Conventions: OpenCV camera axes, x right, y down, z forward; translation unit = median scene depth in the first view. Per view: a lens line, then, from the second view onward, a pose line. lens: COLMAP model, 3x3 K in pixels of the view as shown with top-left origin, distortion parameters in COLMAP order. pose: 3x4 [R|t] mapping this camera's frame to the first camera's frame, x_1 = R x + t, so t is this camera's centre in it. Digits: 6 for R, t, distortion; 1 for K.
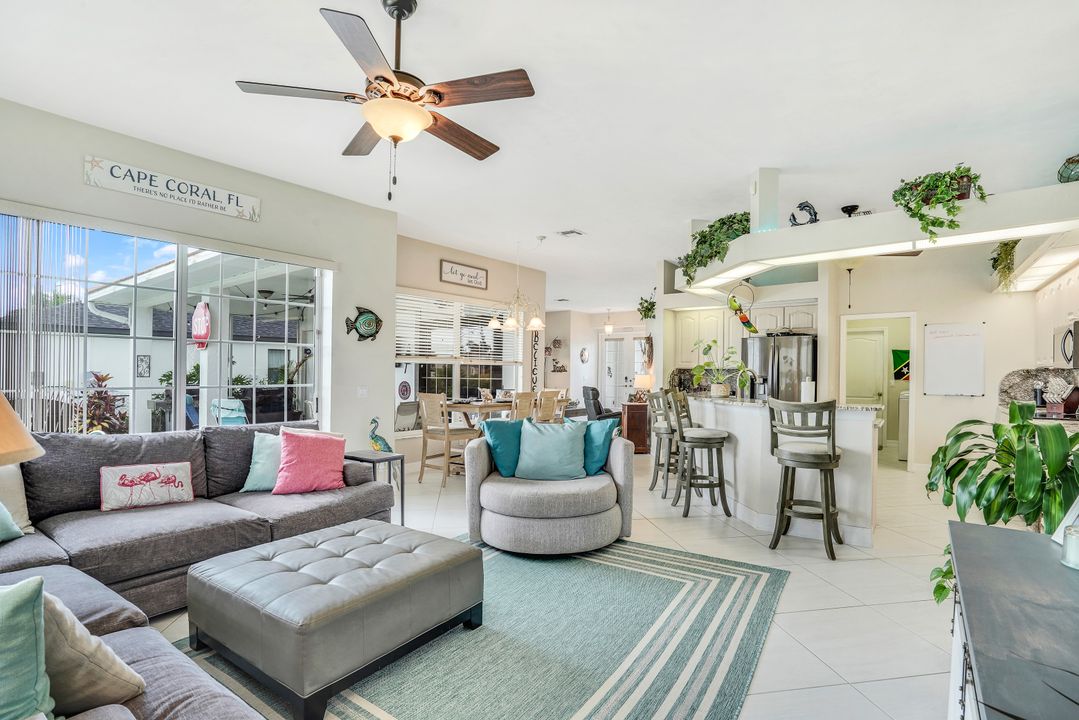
lens RADIAL K [[524.6, 0, 540.6], [0, 524.6, 370.9], [0, 0, 1]] dist [-0.026500, 0.008413]
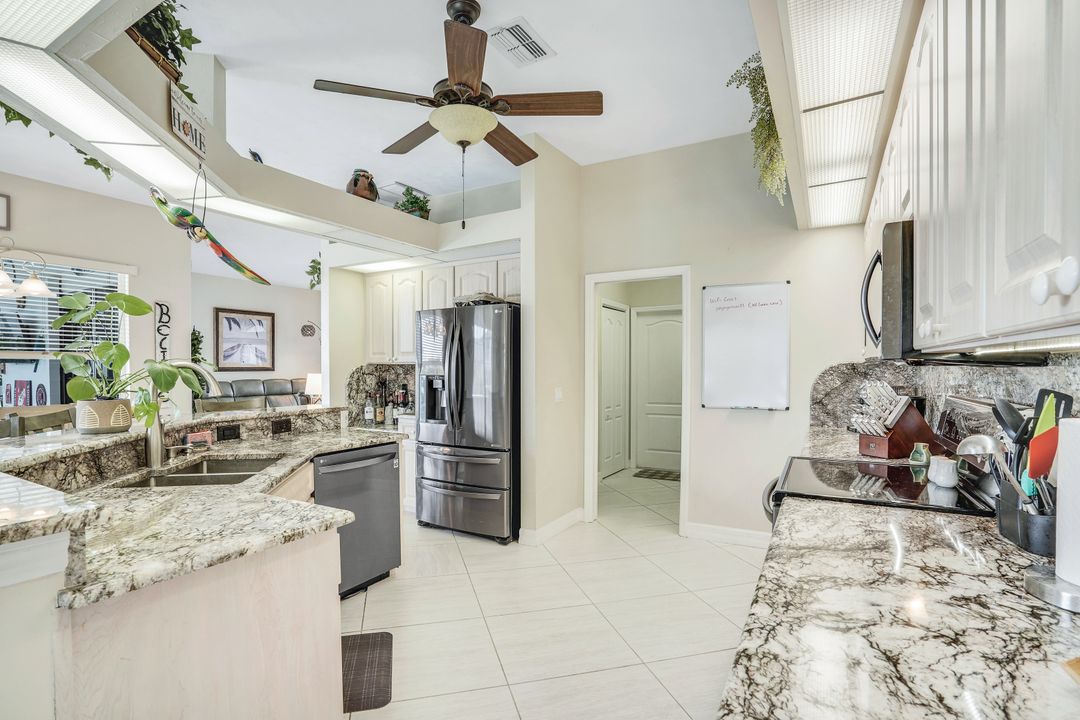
lens RADIAL K [[525.0, 0, 532.5], [0, 525.0, 378.1], [0, 0, 1]] dist [-0.026500, 0.008413]
pose [[0.994419, -0.006569, 0.105299, 0.640760], [0.004251, 0.999744, 0.022232, -0.000638], [-0.105418, -0.021660, 0.994192, 0.565013]]
